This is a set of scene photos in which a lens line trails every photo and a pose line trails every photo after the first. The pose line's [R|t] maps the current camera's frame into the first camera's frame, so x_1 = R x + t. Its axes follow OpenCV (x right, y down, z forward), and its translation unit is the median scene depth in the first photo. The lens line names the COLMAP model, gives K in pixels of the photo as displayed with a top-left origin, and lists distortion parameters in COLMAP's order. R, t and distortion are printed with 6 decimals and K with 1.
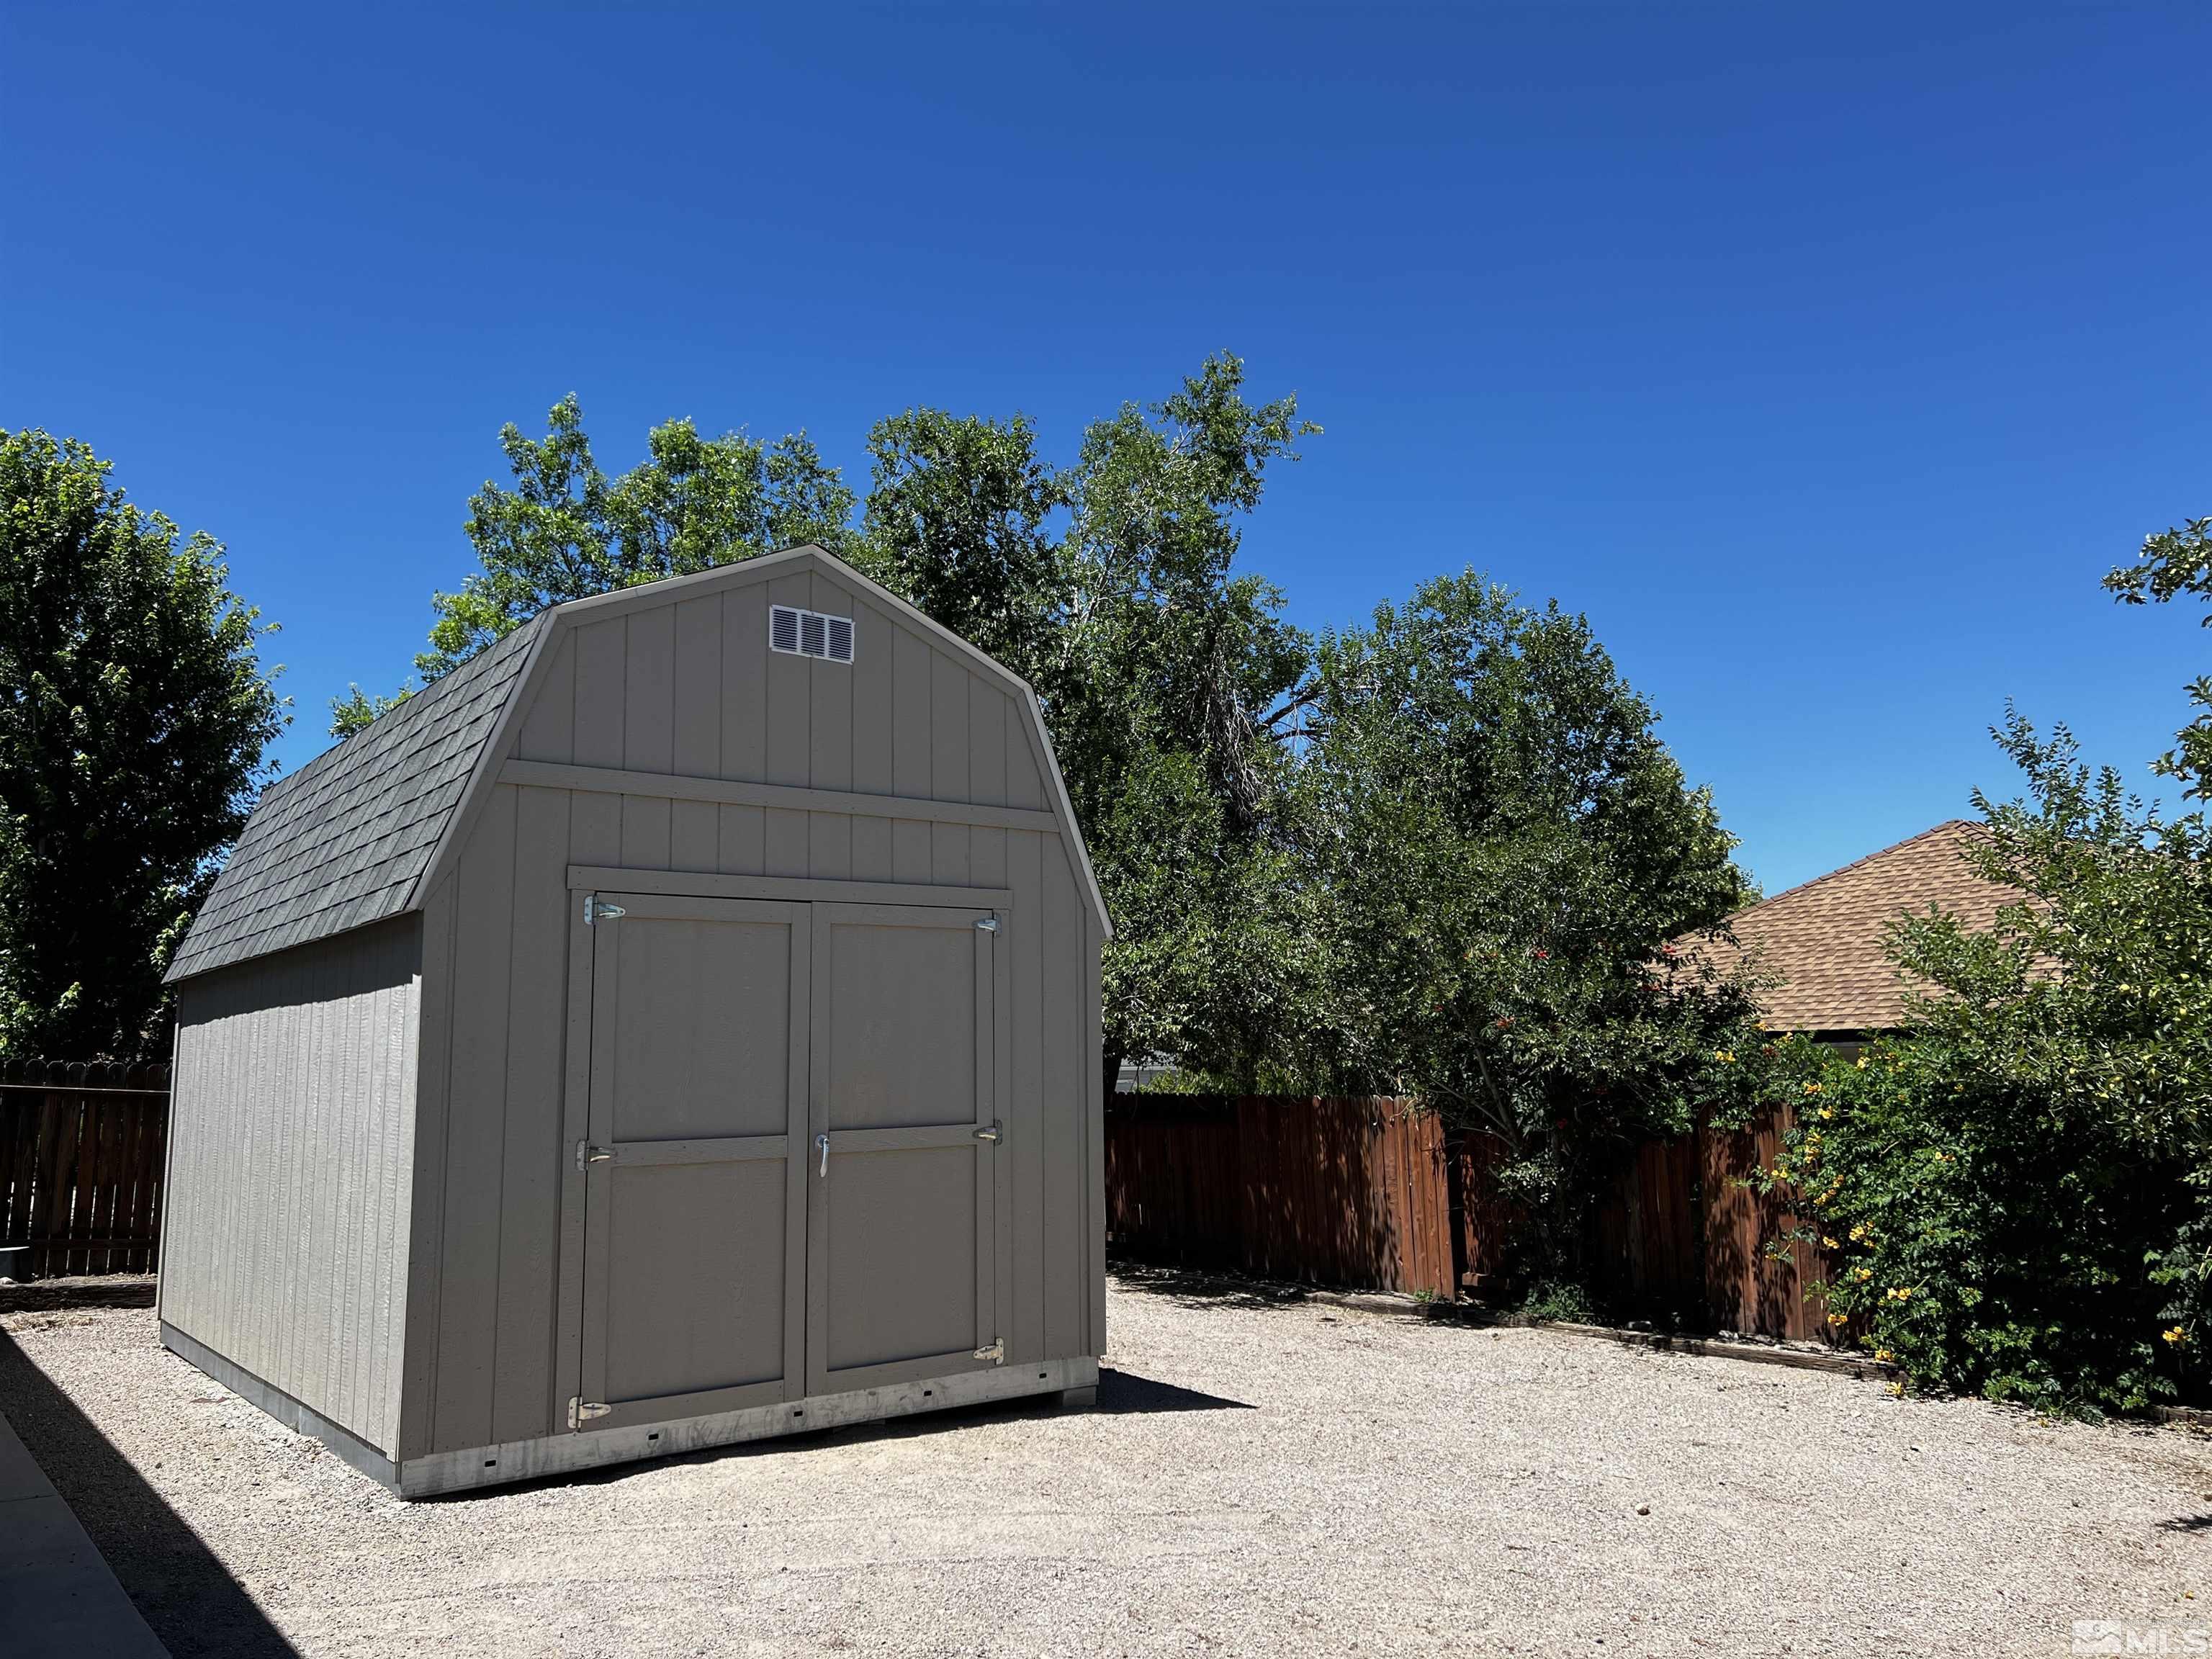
lens RADIAL K [[1651.9, 0, 1105.0], [0, 1651.9, 826.5], [0, 0, 1]] dist [0.032979, -0.037472]
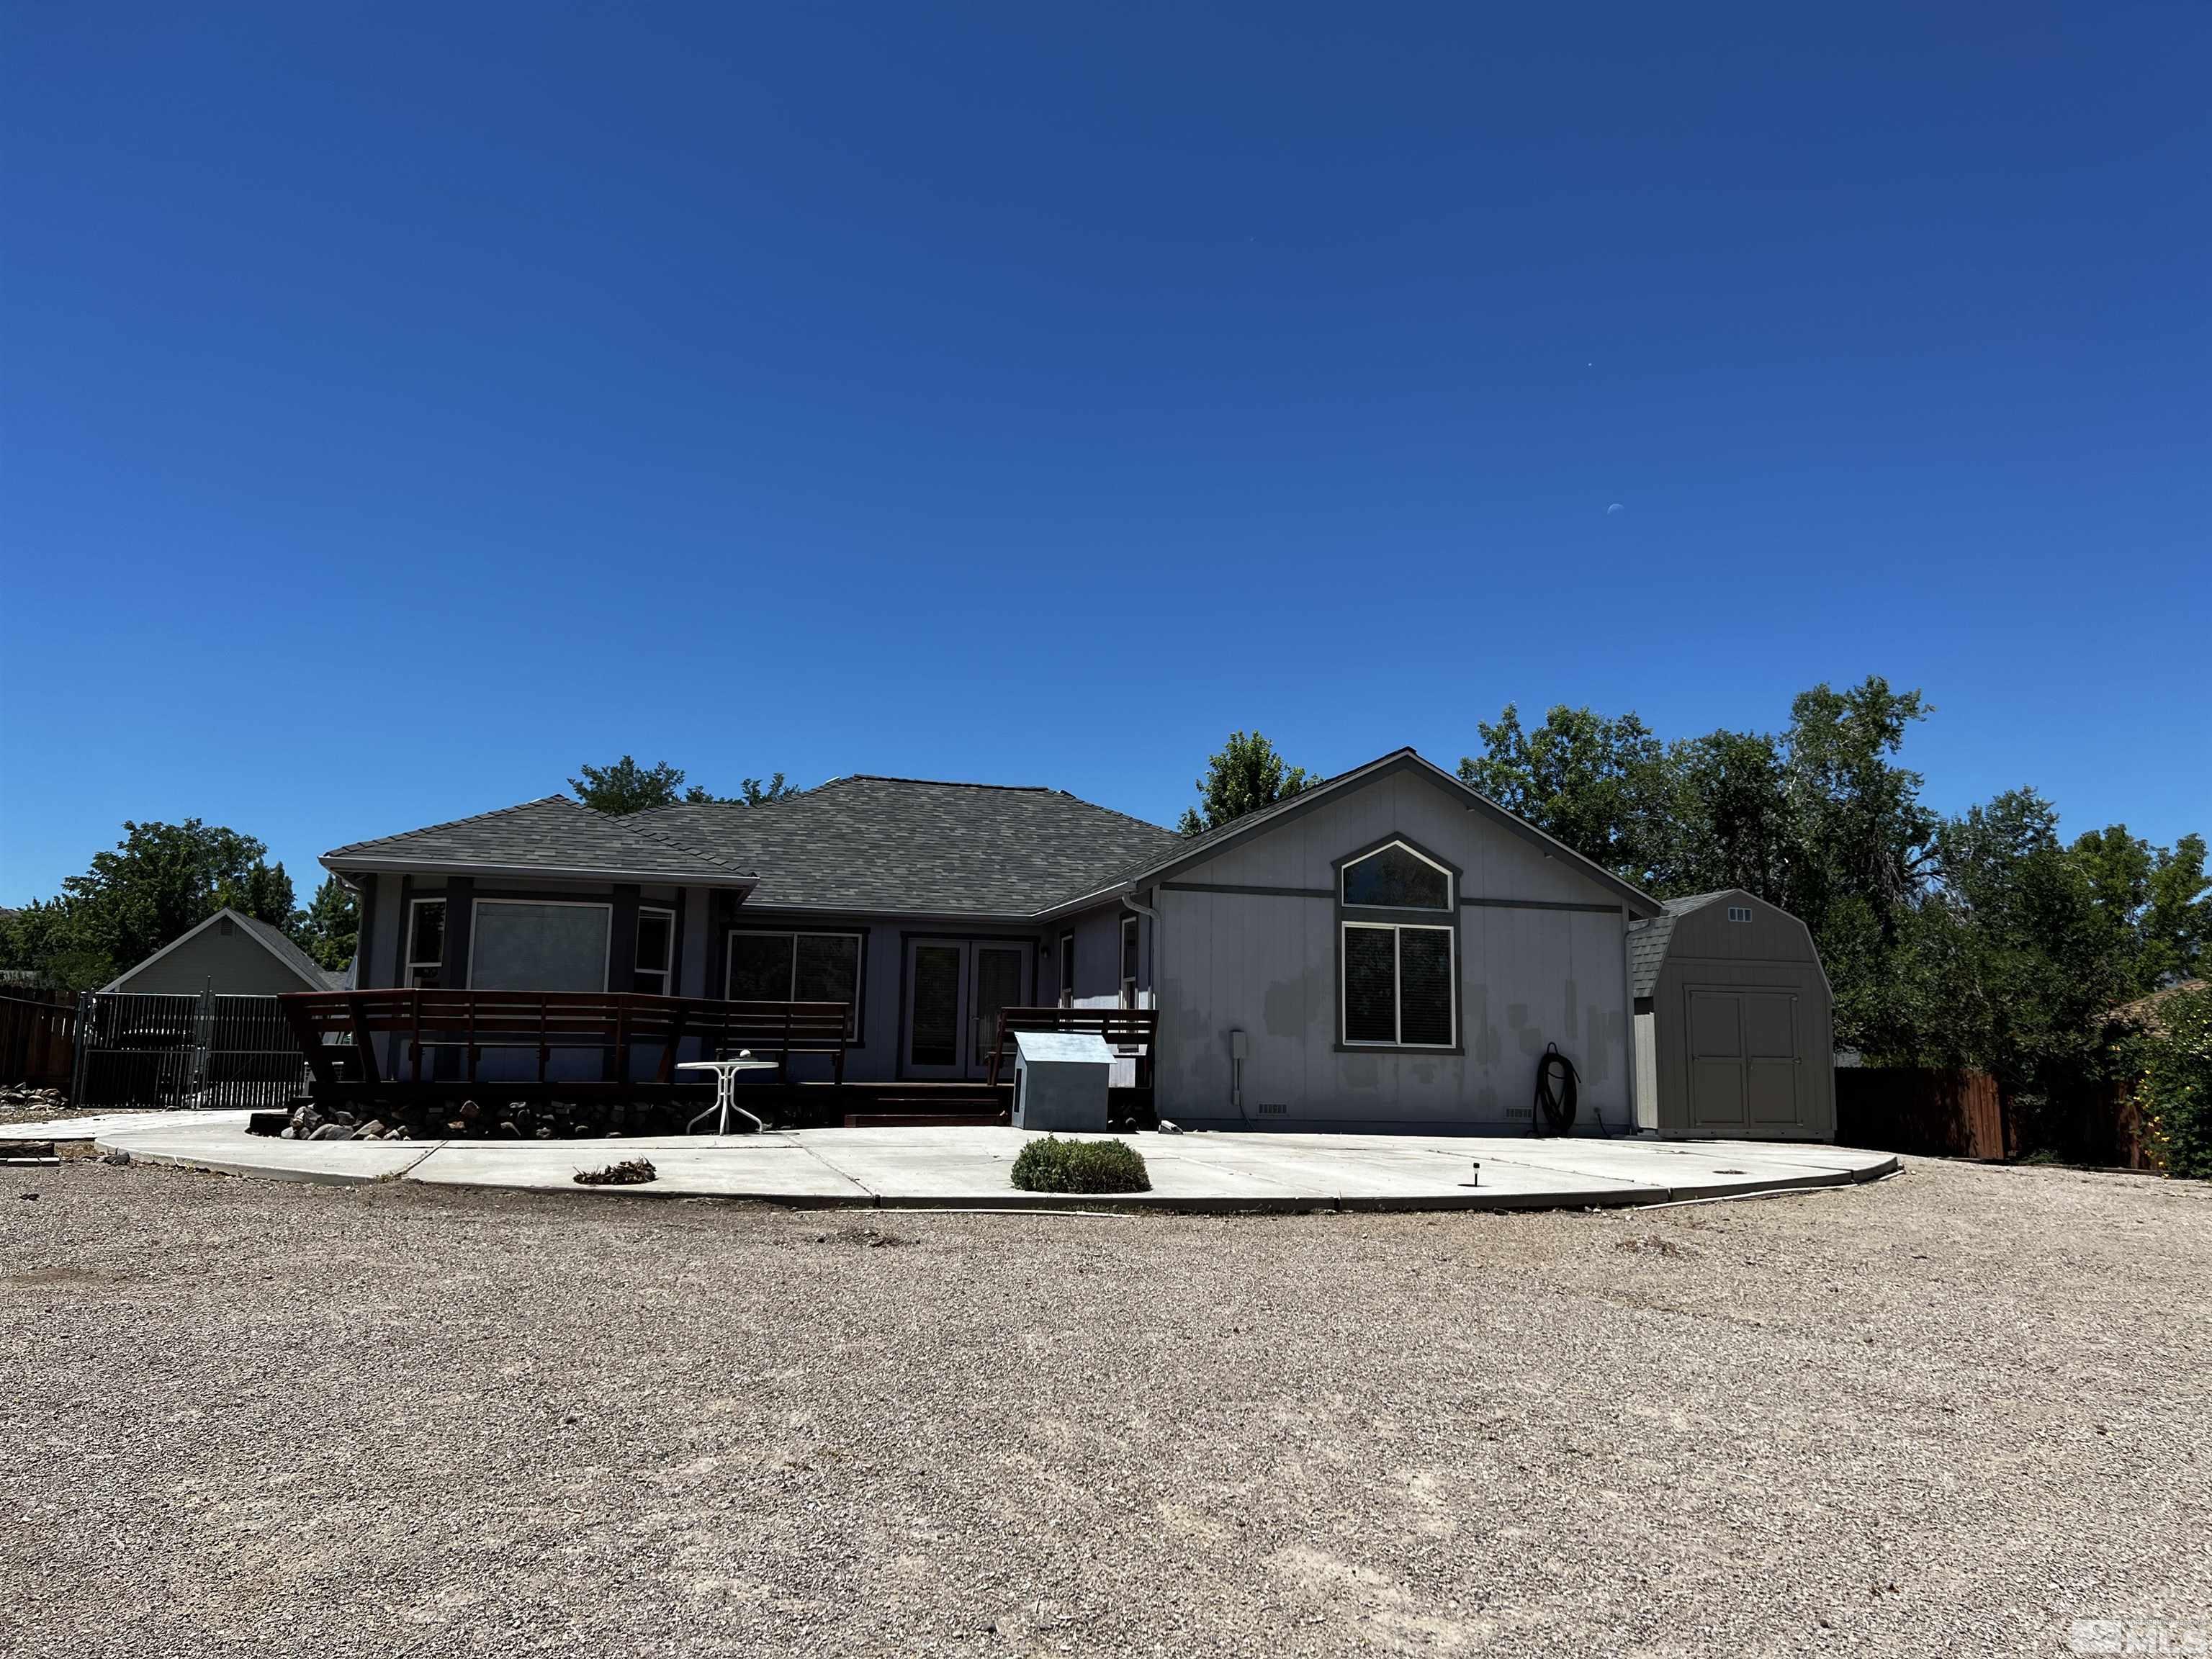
lens RADIAL K [[1683.6, 0, 1109.6], [0, 1683.6, 830.2], [0, 0, 1]] dist [0.028471, -0.067881]
pose [[0.931024, -0.022369, -0.364272, -0.054082], [0.022683, 0.999737, -0.003418, -0.148871], [0.364253, -0.005081, 0.931286, -1.337031]]
